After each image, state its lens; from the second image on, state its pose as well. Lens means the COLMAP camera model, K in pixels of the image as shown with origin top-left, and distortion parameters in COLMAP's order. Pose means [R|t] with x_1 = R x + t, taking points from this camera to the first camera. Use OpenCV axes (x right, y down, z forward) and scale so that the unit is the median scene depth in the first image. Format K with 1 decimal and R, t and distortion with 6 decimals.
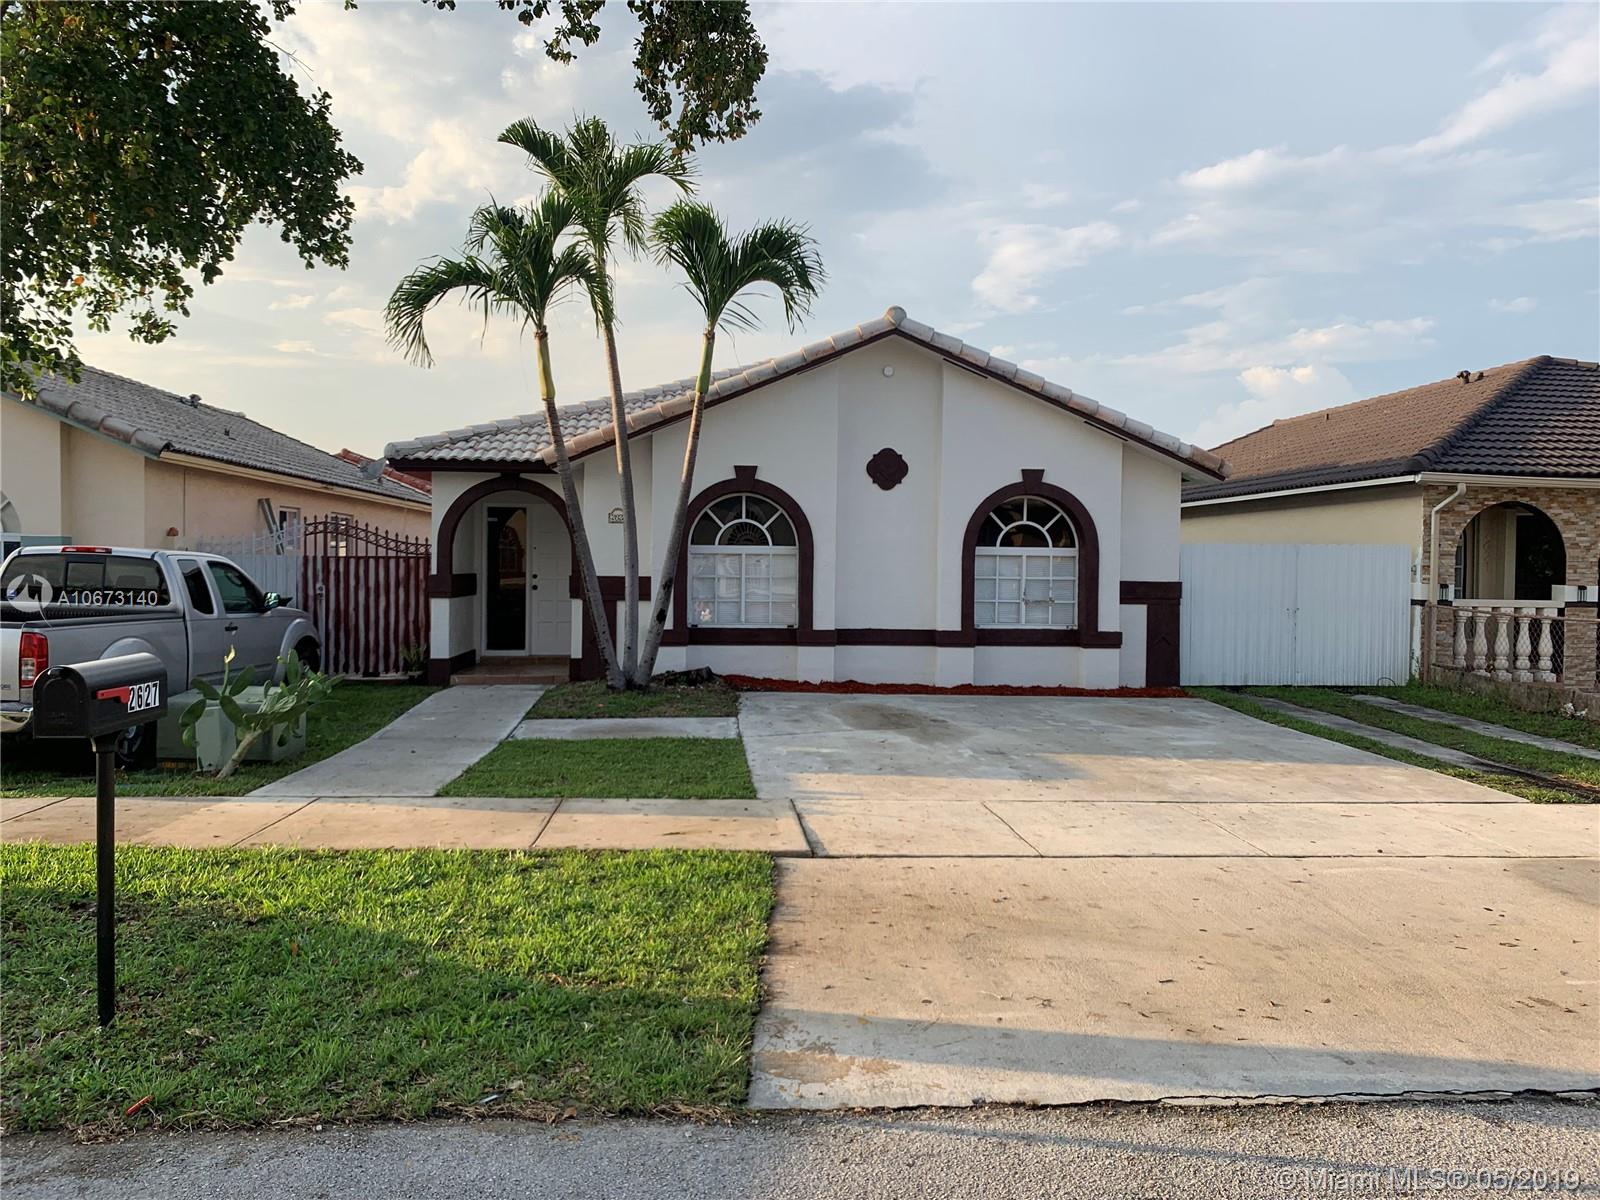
lens RADIAL K [[1239.0, 0, 798.8], [0, 1239.0, 596.7], [0, 0, 1]] dist [0.015439, -0.007881]
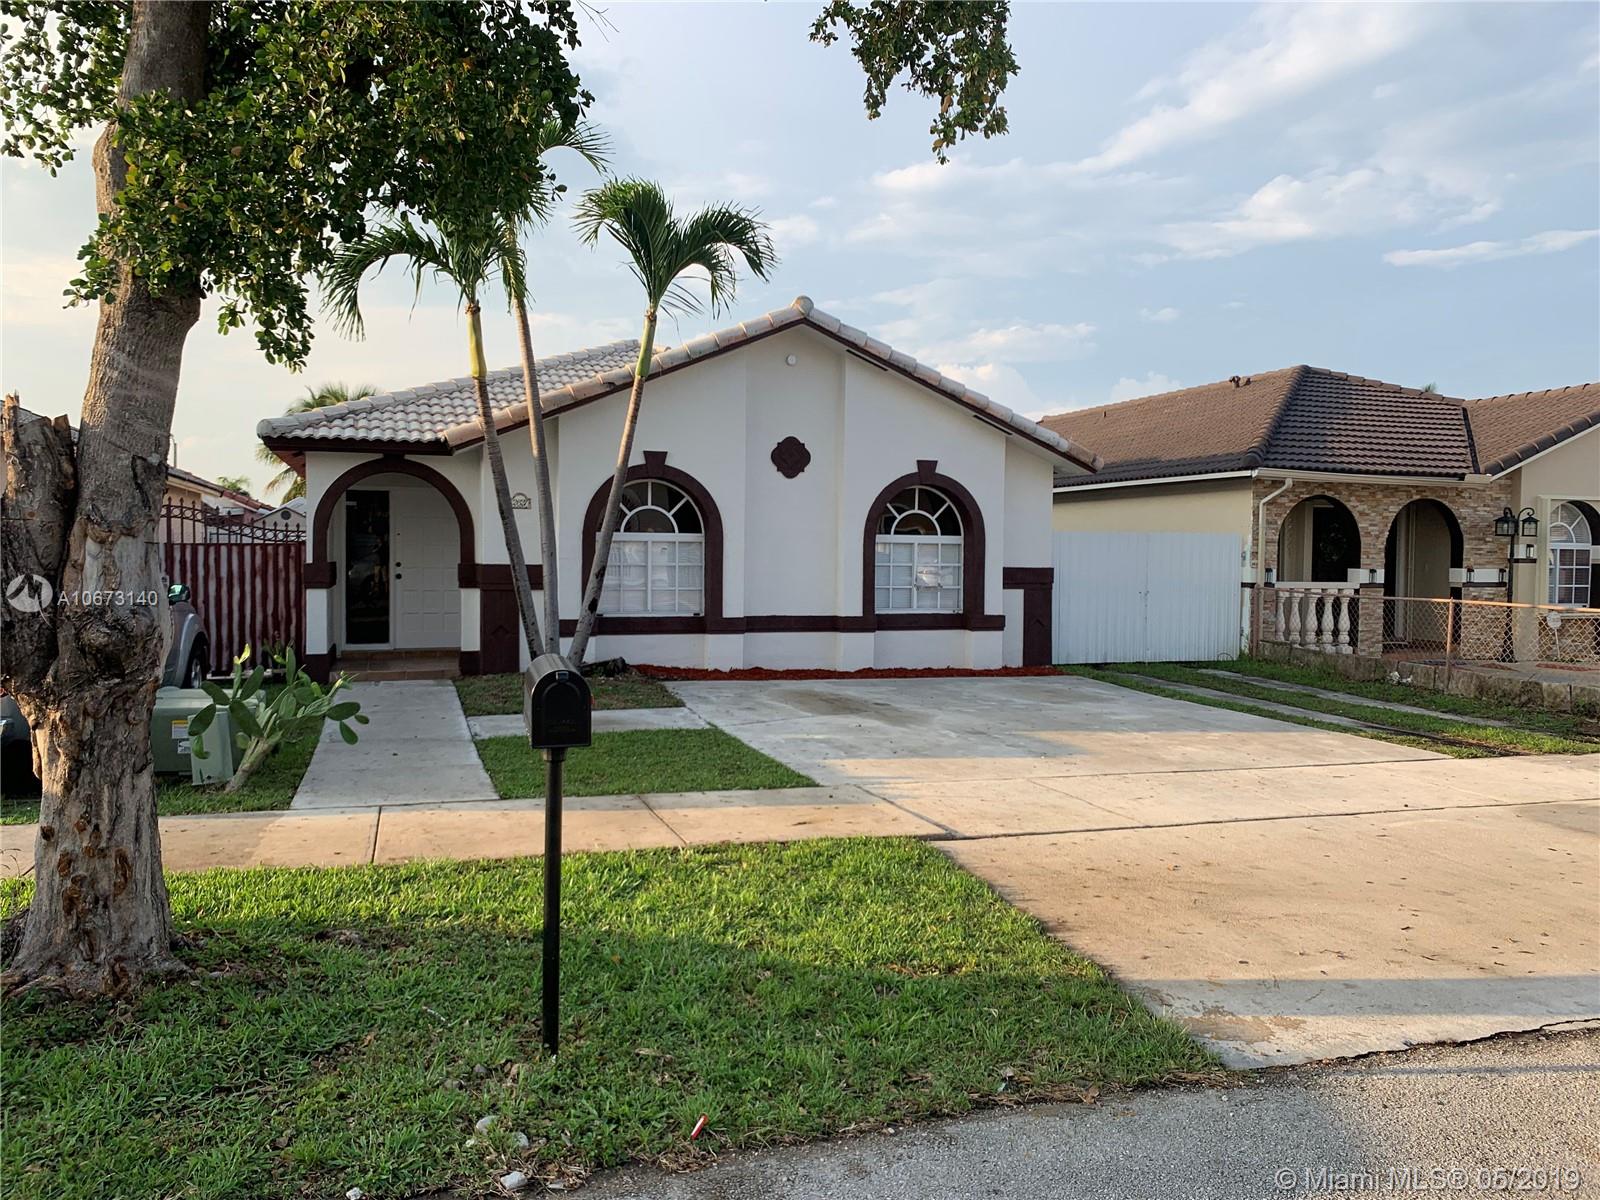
lens RADIAL K [[1239.0, 0, 804.5], [0, 1239.0, 600.1], [0, 0, 1]] dist [0.015439, -0.007881]
pose [[0.970985, -0.010827, 0.238895, -0.167512], [0.007425, 0.999858, 0.015135, -0.001877], [-0.239025, -0.012922, 0.970927, 0.016880]]
